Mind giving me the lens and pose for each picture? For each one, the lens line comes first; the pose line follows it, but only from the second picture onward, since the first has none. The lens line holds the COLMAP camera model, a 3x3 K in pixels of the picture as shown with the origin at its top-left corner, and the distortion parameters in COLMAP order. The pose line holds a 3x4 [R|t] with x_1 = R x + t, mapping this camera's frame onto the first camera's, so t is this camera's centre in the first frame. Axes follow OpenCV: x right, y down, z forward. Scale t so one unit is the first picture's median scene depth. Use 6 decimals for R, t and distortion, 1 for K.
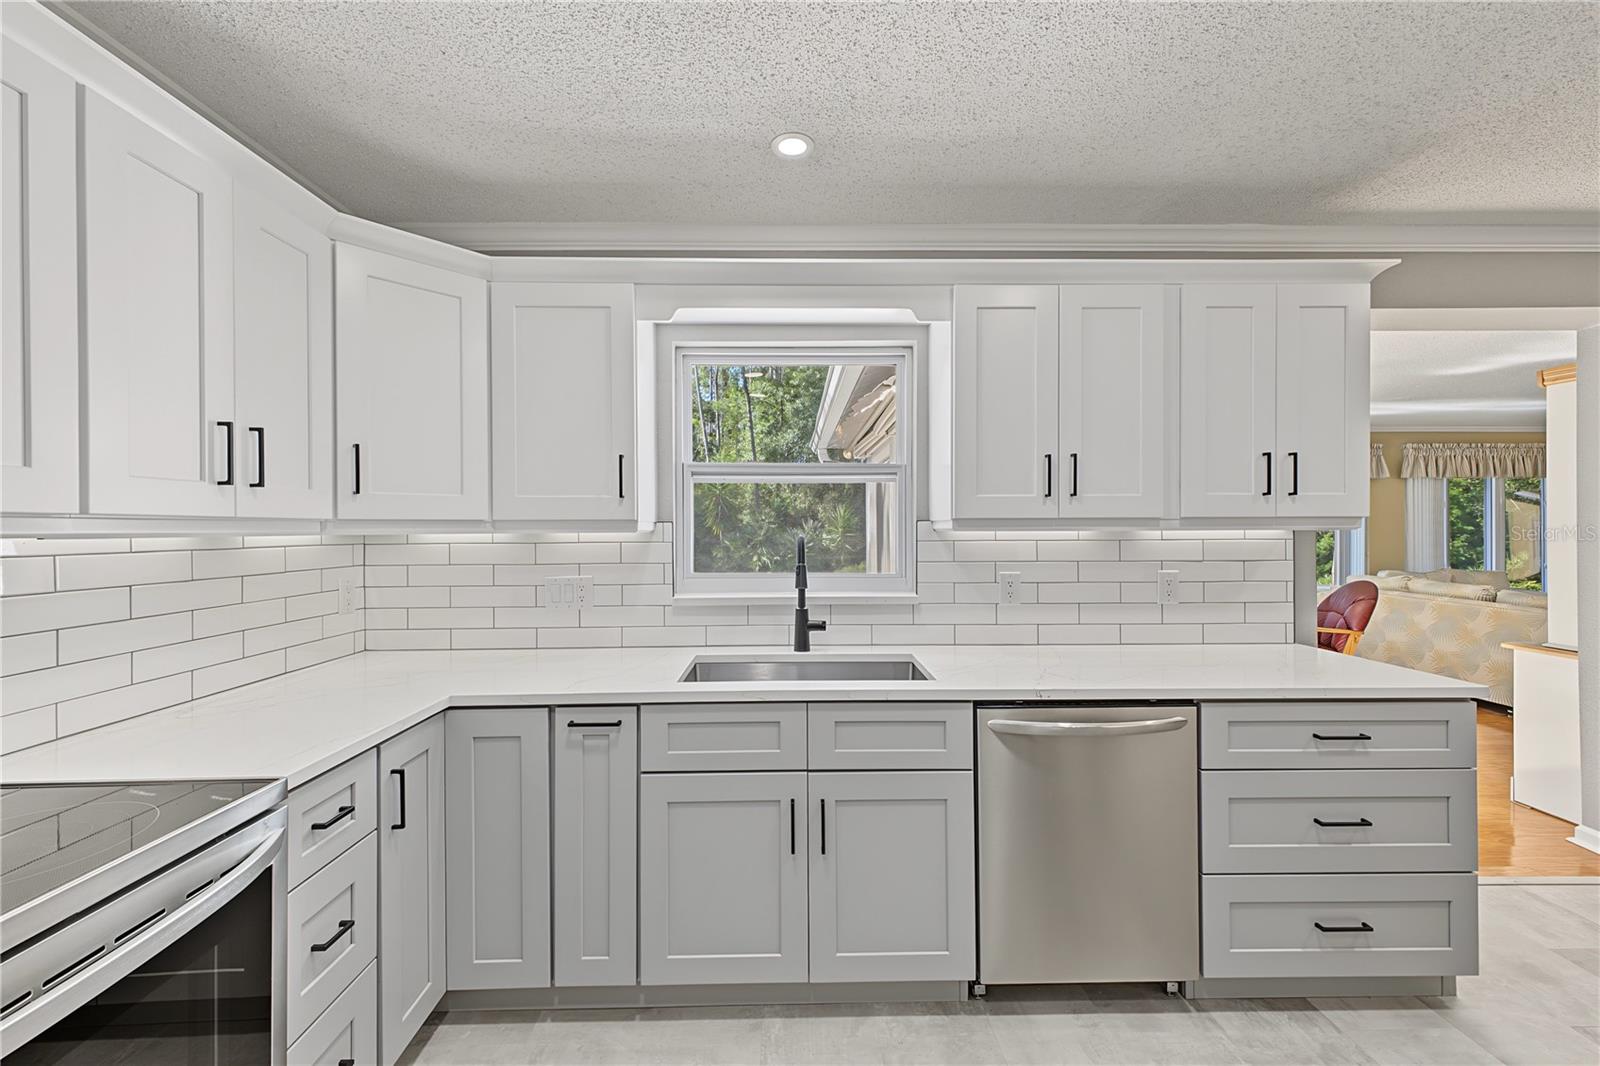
lens RADIAL K [[640.5, 0, 800.0], [0, 640.5, 533.0], [0, 0, 1]] dist [0.021790, -0.000049]
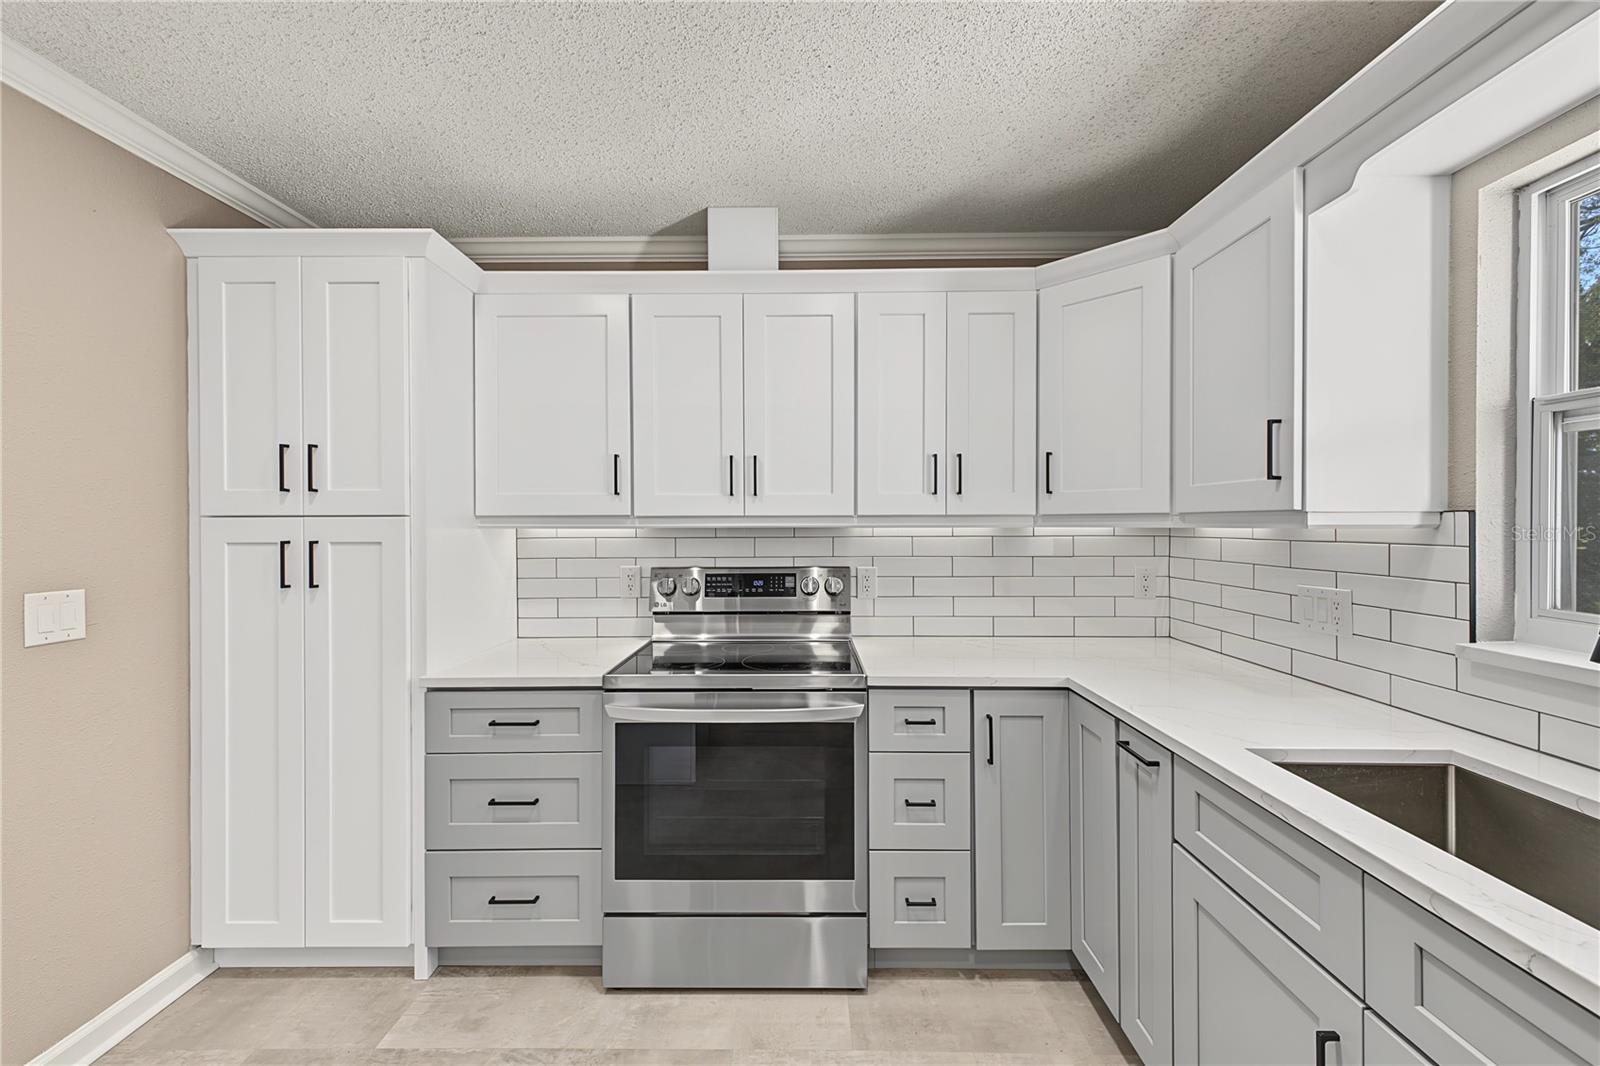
lens RADIAL K [[645.8, 0, 800.5], [0, 645.8, 528.5], [0, 0, 1]] dist [0.008868, -0.000410]
pose [[-0.024767, 0.013782, -0.999598, 0.443797], [-0.005276, 0.999889, 0.013916, -0.007827], [0.999679, 0.005619, -0.024691, 0.473586]]
